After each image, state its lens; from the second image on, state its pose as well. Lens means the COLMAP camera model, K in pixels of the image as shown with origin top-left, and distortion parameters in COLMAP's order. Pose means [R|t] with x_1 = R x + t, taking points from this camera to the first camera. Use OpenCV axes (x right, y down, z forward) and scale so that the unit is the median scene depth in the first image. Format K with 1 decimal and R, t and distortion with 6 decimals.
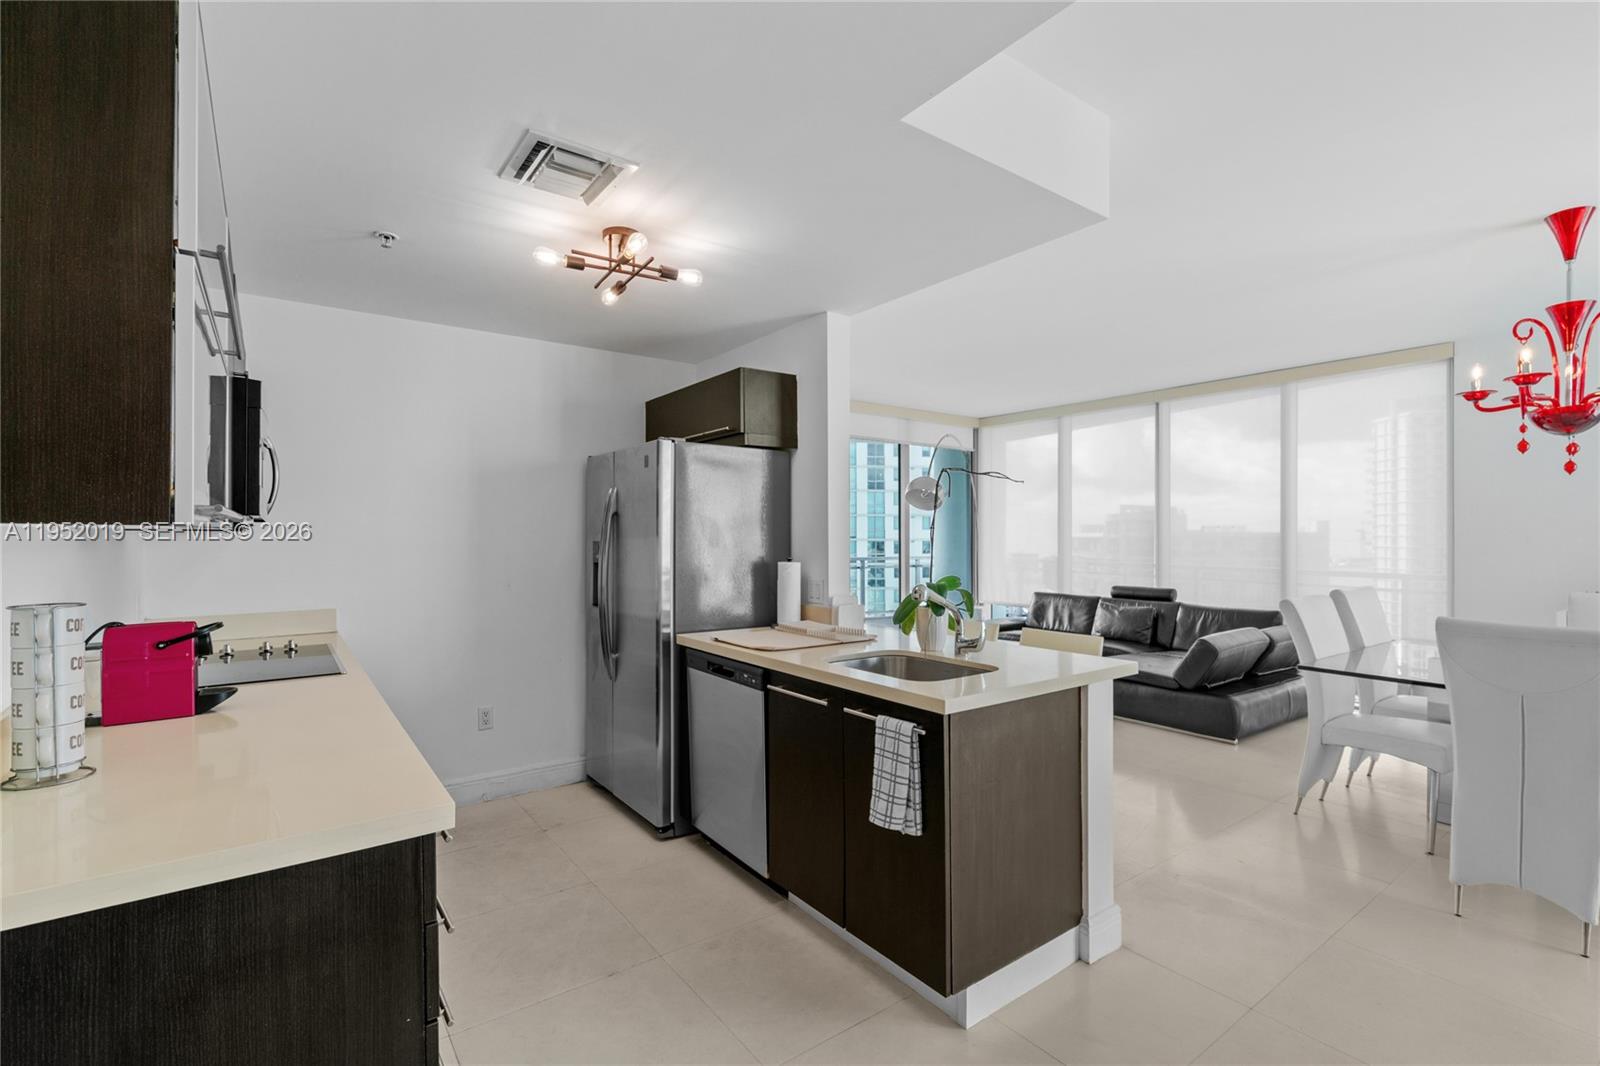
lens RADIAL K [[725.4, 0, 804.8], [0, 725.4, 539.0], [0, 0, 1]] dist [-0.000443, 0.000136]
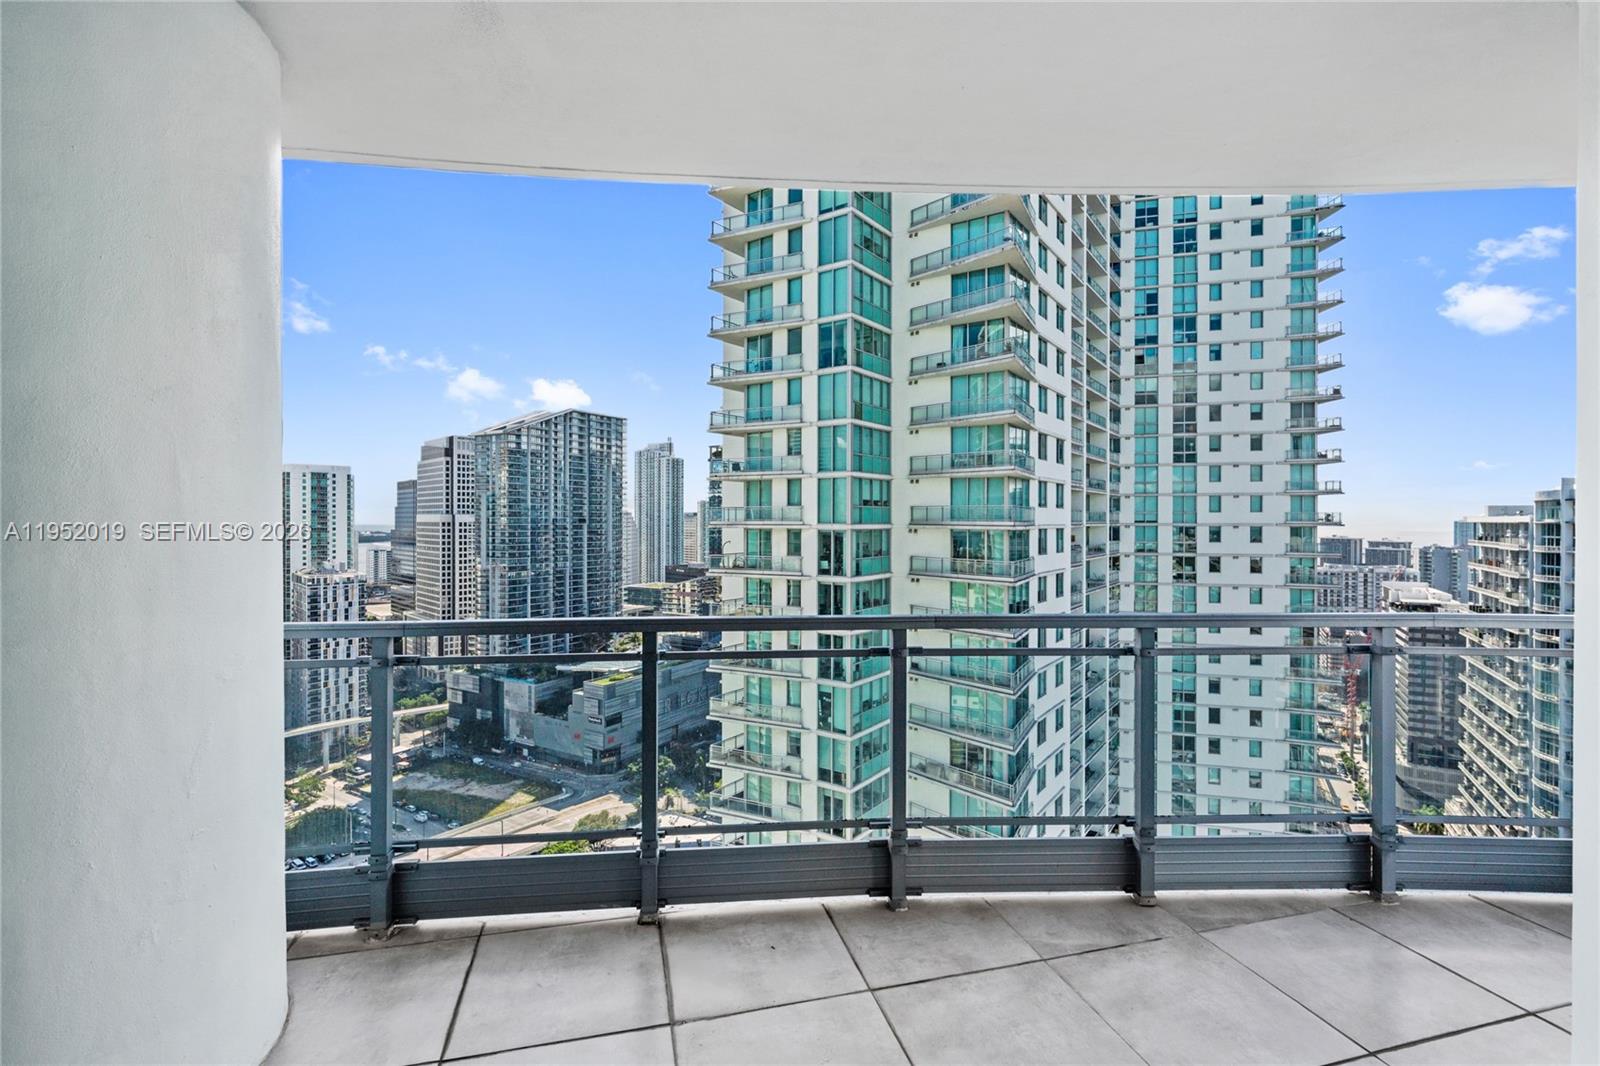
lens RADIAL K [[728.7, 0, 802.6], [0, 728.7, 524.7], [0, 0, 1]] dist [-0.002886, 0.000065]
pose [[0.927173, 0.005419, -0.374594, 0.094255], [-0.003769, 0.999980, 0.005136, -0.014178], [0.374615, -0.003350, 0.927175, 1.100034]]
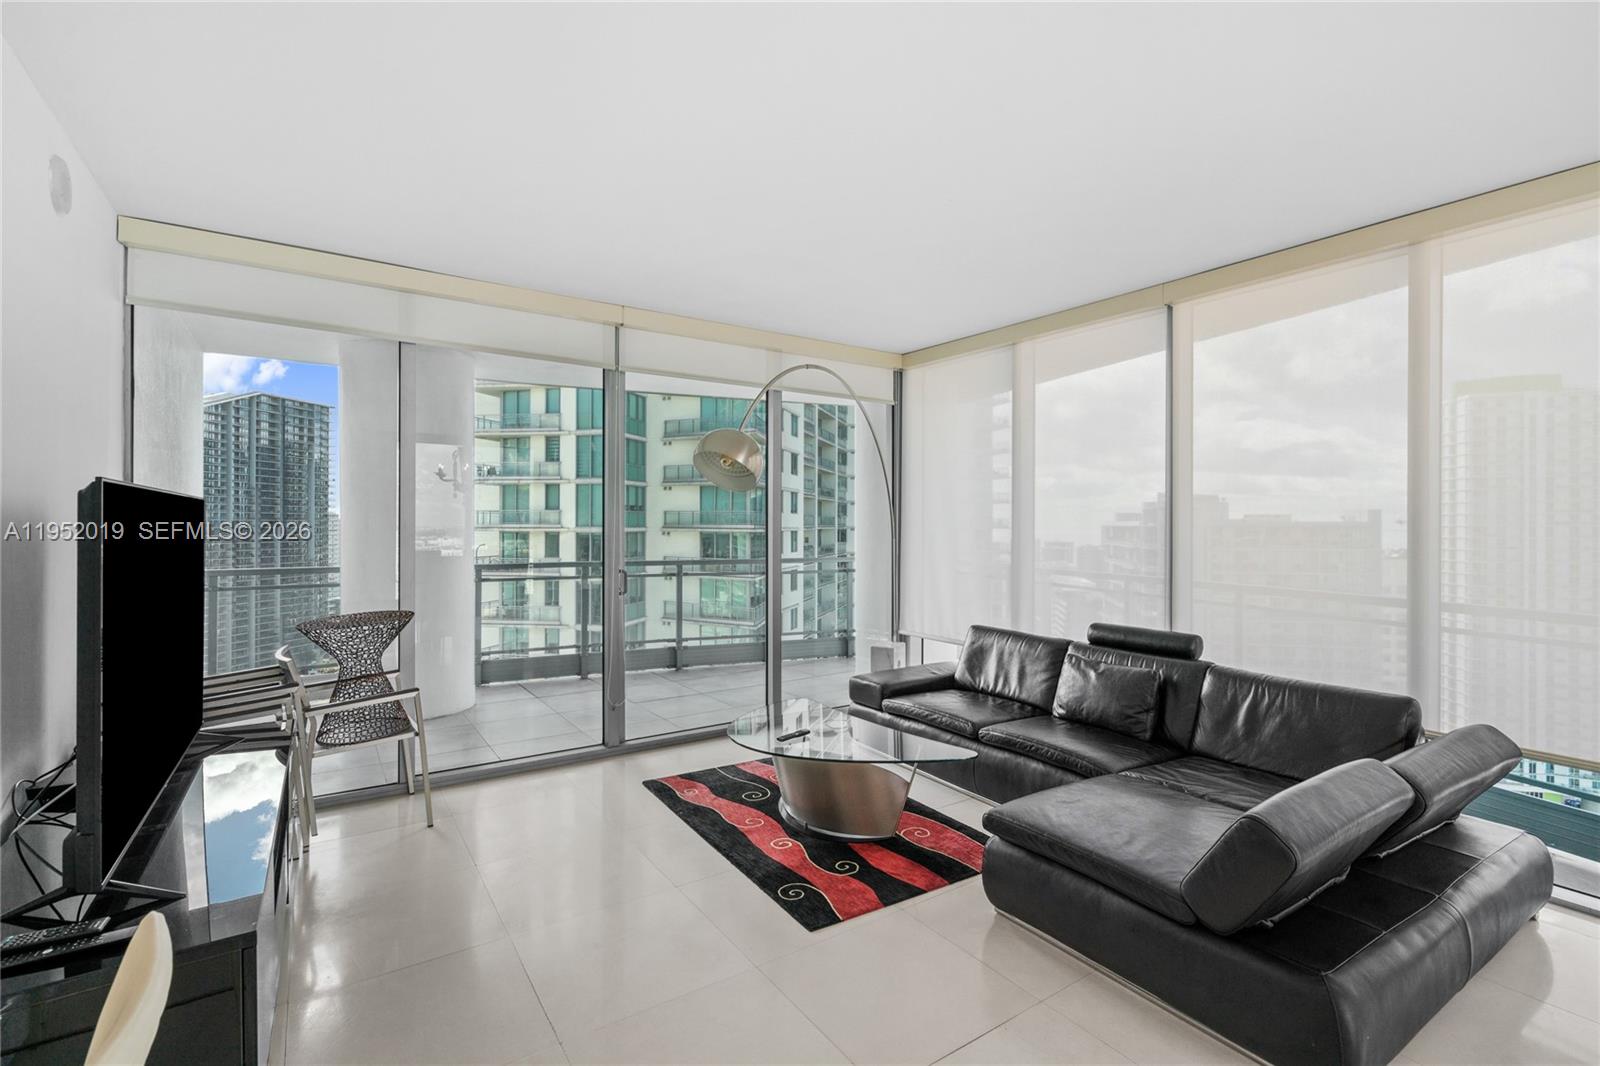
lens RADIAL K [[728.7, 0, 802.6], [0, 728.7, 524.7], [0, 0, 1]] dist [-0.002886, 0.000065]
pose [[0.999010, 0.004993, -0.044212, 0.223489], [-0.005048, 0.999987, -0.001131, -0.012885], [0.044206, 0.001353, 0.999022, 0.415612]]
